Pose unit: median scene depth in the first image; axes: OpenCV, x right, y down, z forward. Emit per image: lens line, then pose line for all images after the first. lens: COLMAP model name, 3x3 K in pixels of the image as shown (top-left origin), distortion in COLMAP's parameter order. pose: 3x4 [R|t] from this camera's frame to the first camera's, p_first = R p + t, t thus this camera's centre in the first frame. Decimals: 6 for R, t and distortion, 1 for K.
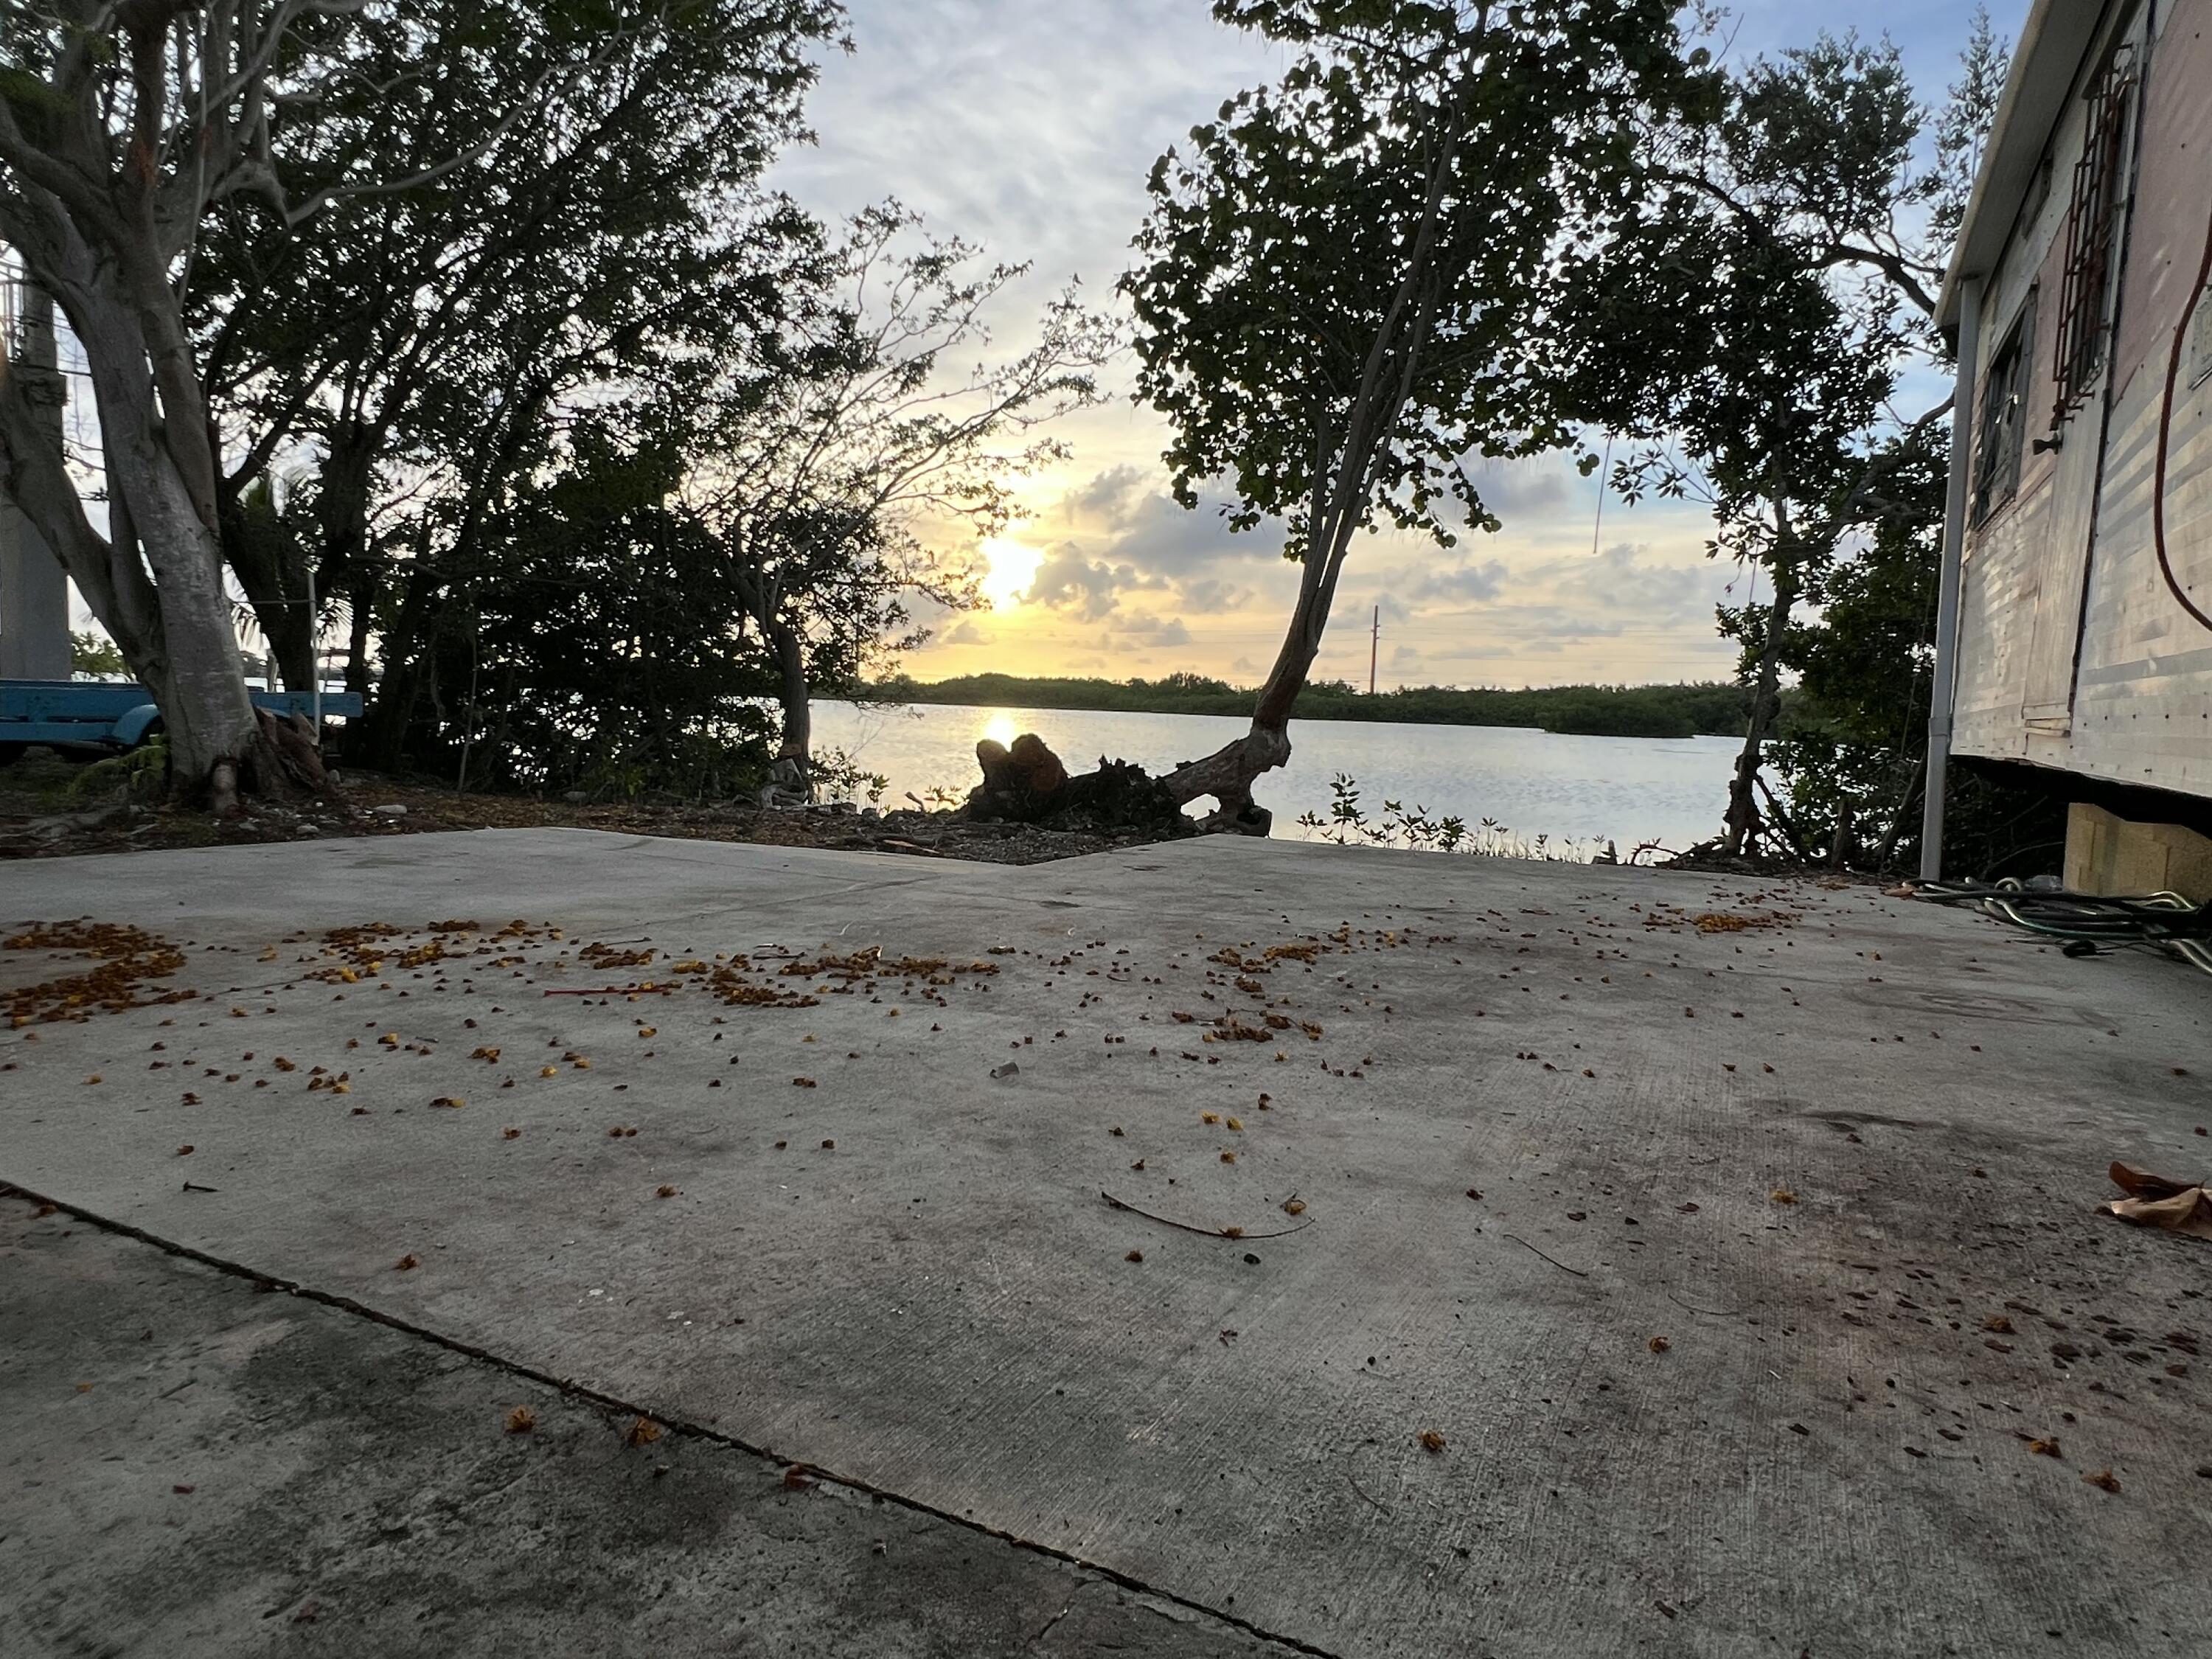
lens RADIAL K [[1277.7, 0, 1106.0], [0, 1277.7, 829.5], [0, 0, 1]] dist [-0.012345, -0.000864]
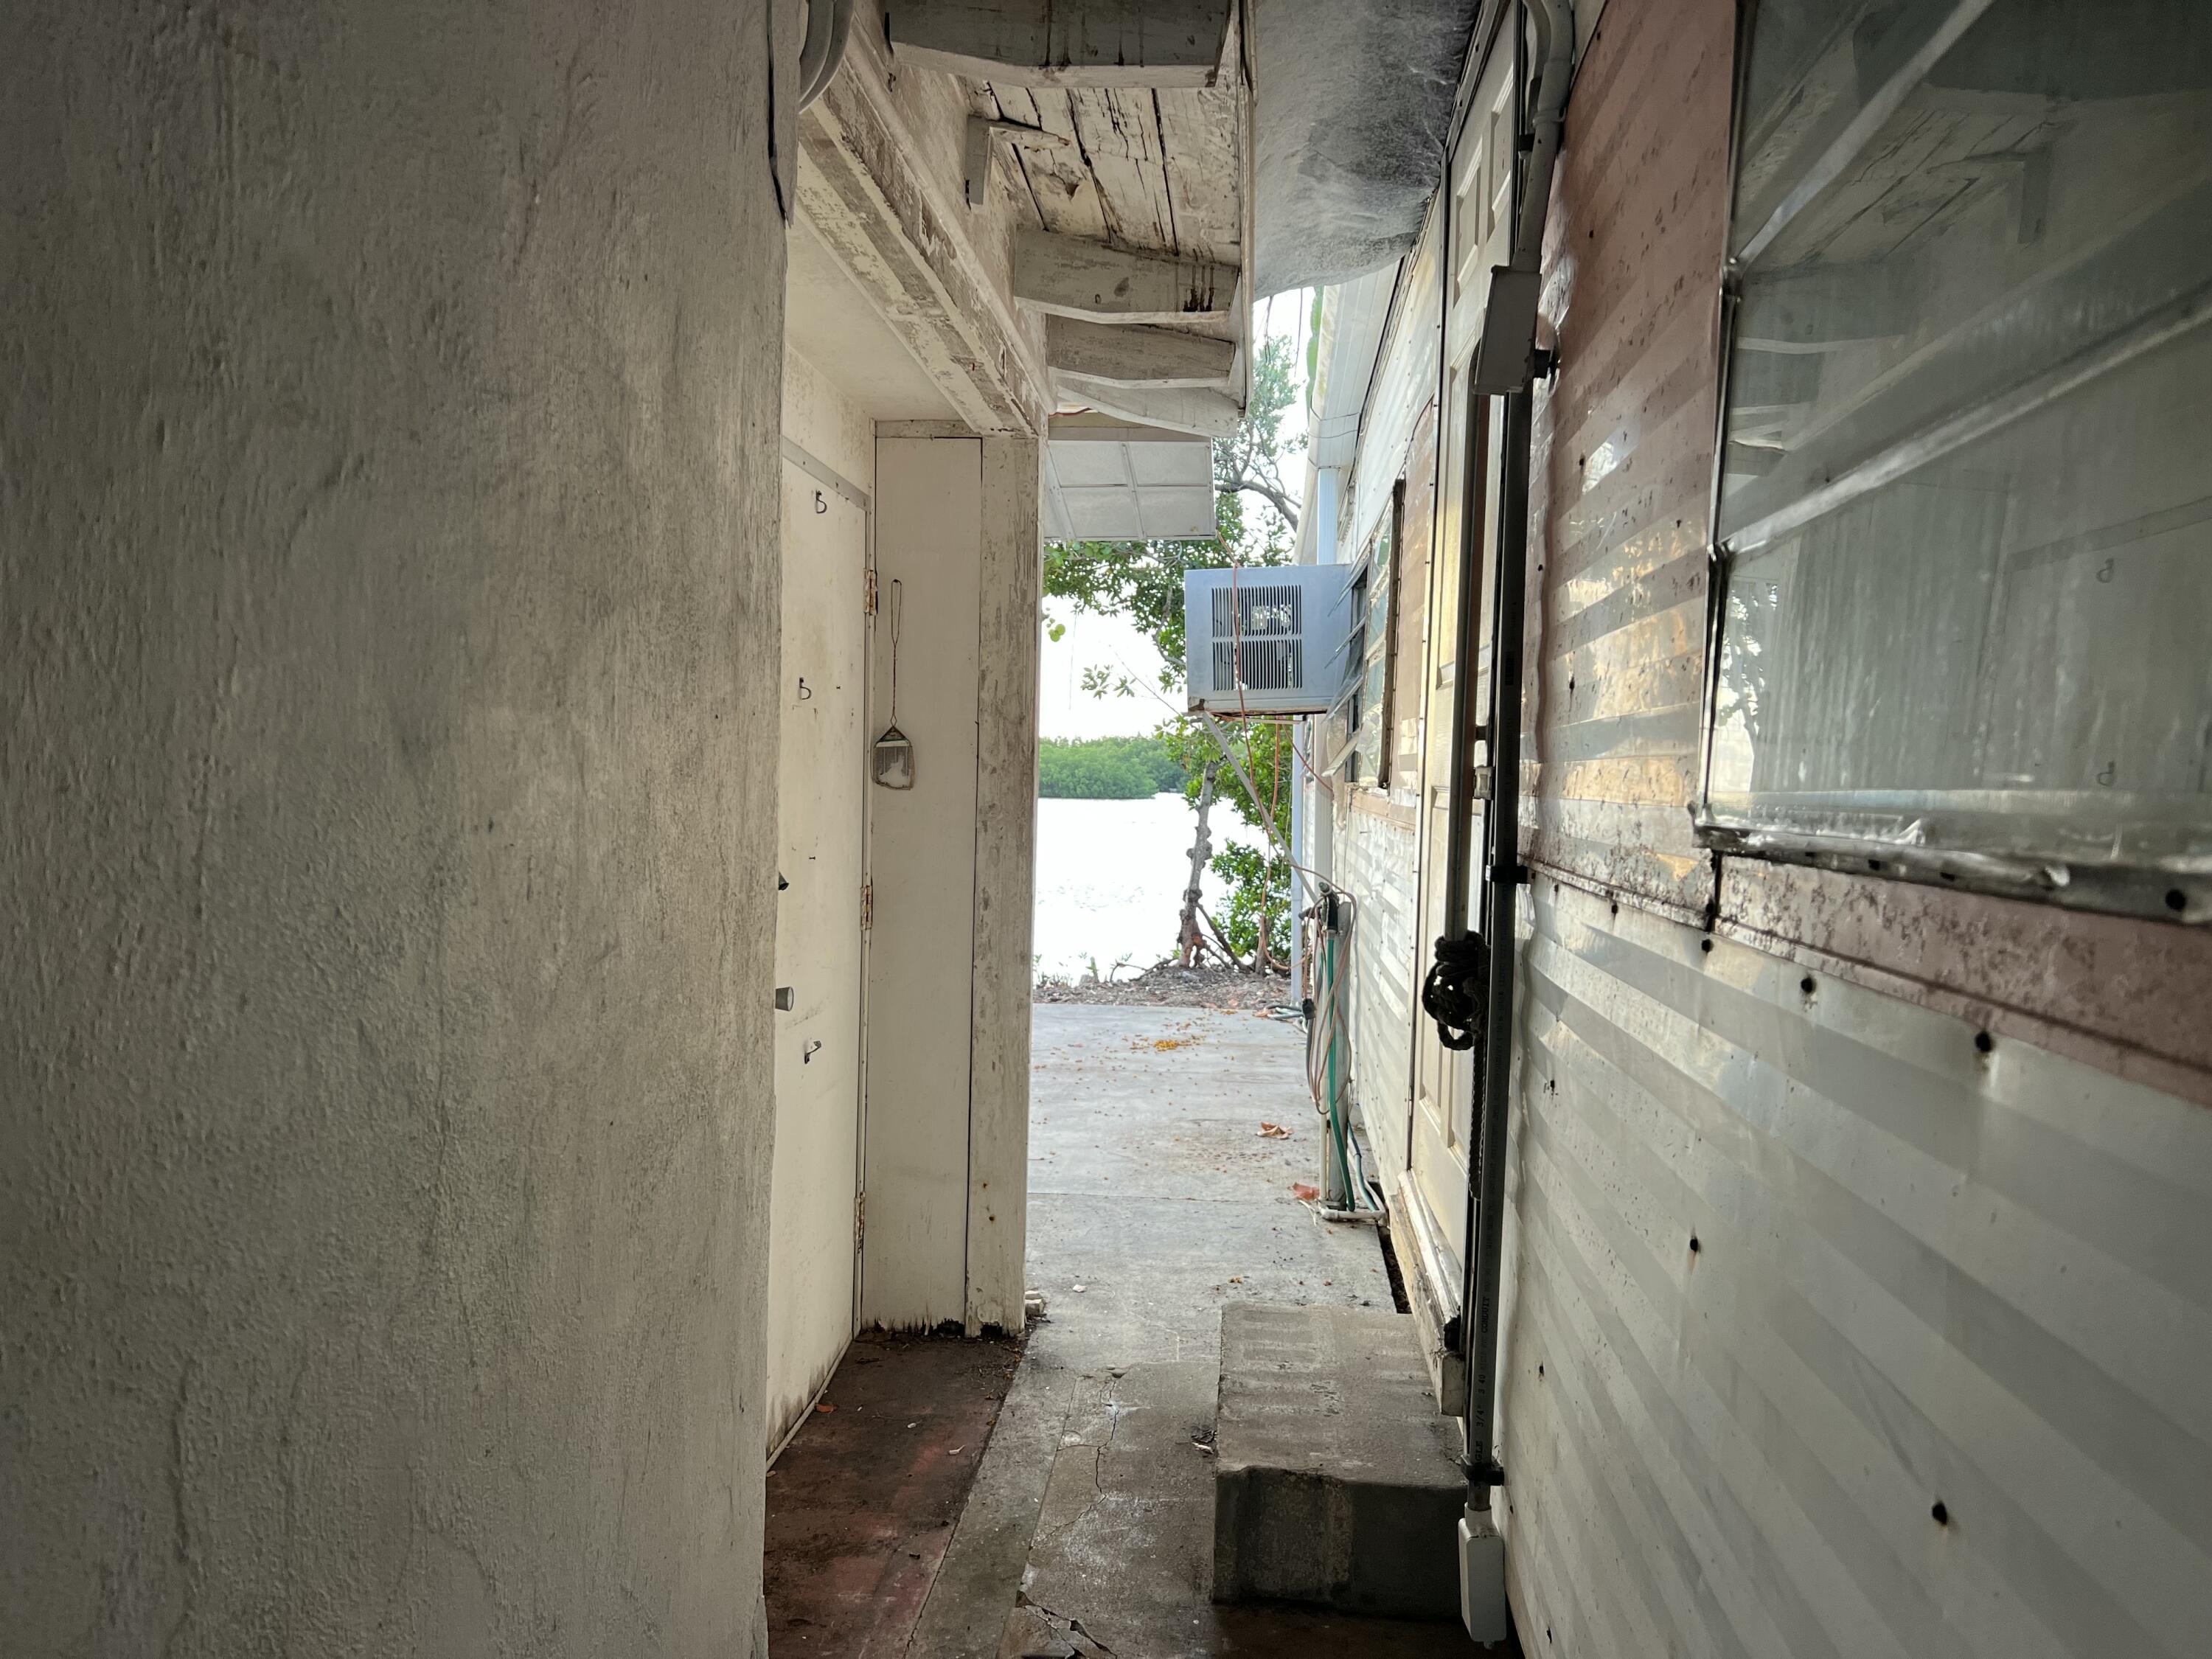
lens RADIAL K [[1678.3, 0, 1106.0], [0, 1678.3, 829.5], [0, 0, 1]] dist [-0.000616, -0.000067]
pose [[0.920337, -0.029184, 0.390035, -0.527029], [0.045292, 0.998456, -0.032164, -0.157514], [-0.388494, 0.047267, 0.920238, -1.190312]]
